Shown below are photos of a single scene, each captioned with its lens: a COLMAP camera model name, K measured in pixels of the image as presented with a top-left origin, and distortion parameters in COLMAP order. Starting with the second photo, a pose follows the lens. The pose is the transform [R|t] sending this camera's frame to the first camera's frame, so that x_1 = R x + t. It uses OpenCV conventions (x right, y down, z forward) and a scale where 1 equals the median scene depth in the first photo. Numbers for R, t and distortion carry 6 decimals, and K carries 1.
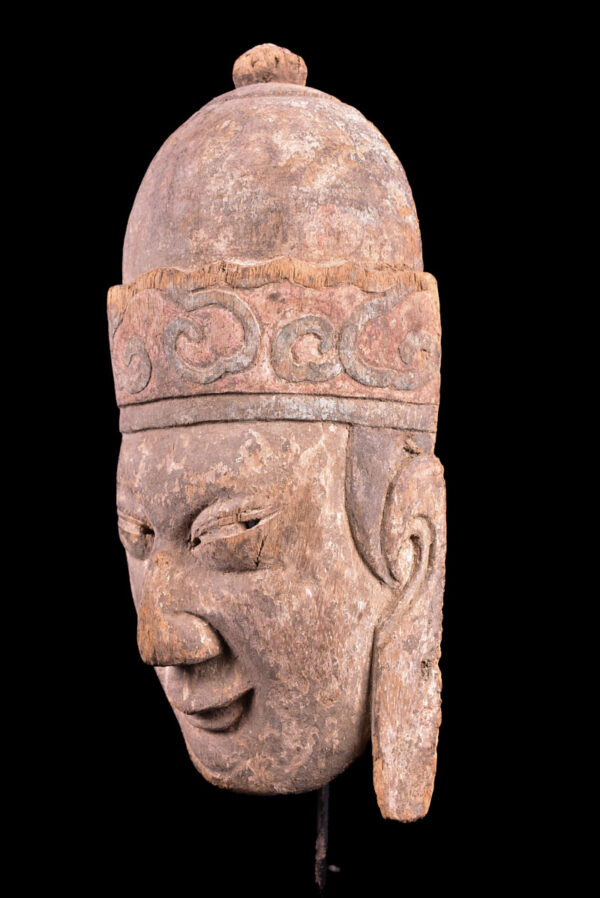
lens RADIAL K [[988.3, 0, 298.6], [0, 988.3, 452.2], [0, 0, 1]] dist [-0.077474, 0.000000]
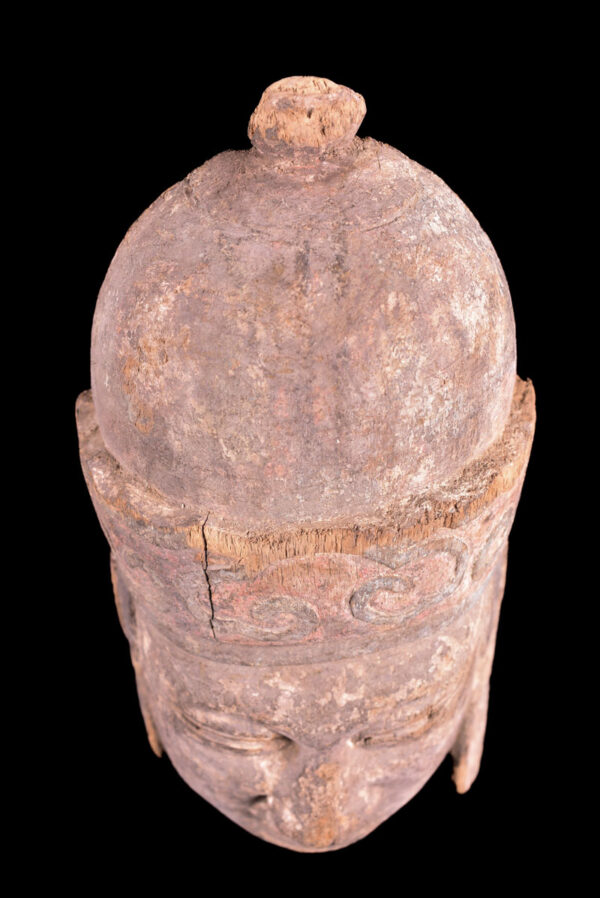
lens RADIAL K [[988.3, 0, 298.2], [0, 988.3, 447.2], [0, 0, 1]] dist [-0.077474, 0.000000]
pose [[0.663482, -0.436836, 0.607426, -0.579340], [0.014957, 0.819439, 0.572971, -0.652496], [-0.748043, -0.371070, 0.550217, 0.656374]]
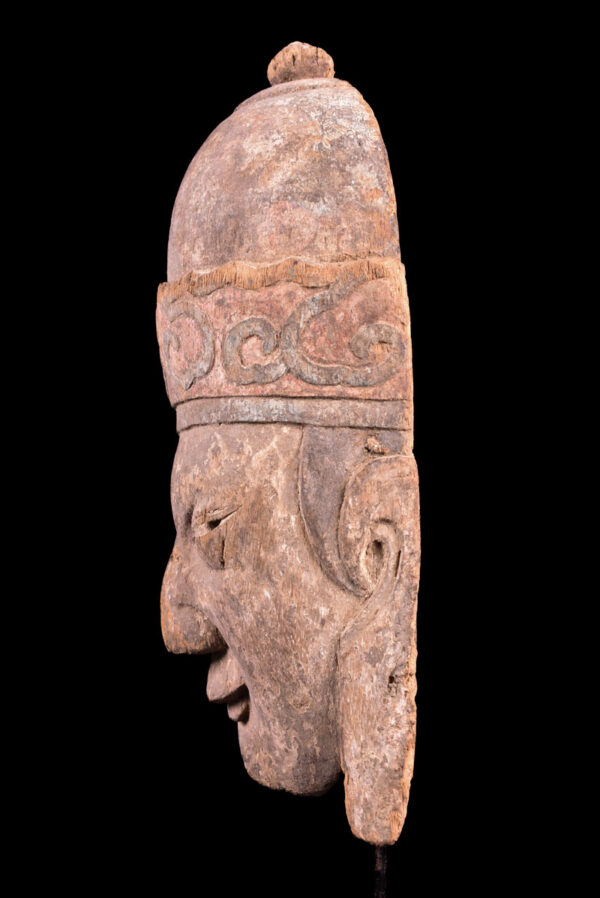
lens RADIAL K [[988.3, 0, 302.3], [0, 988.3, 450.1], [0, 0, 1]] dist [-0.077474, 0.000000]
pose [[0.844693, -0.012295, -0.535110, 0.563980], [0.018849, 0.999799, 0.006782, -0.009658], [0.534919, -0.015815, 0.844755, 0.173985]]
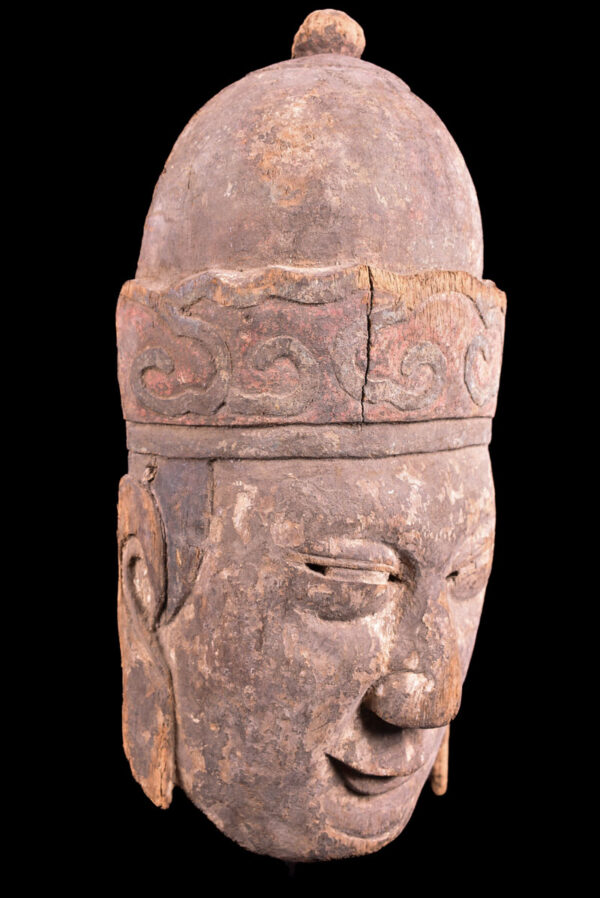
lens RADIAL K [[988.3, 0, 301.6], [0, 988.3, 451.8], [0, 0, 1]] dist [-0.077474, 0.000000]
pose [[0.082799, -0.027696, 0.996181, -1.041475], [-0.004447, 0.999594, 0.028160, -0.050409], [-0.996556, -0.006761, 0.082642, 1.078575]]
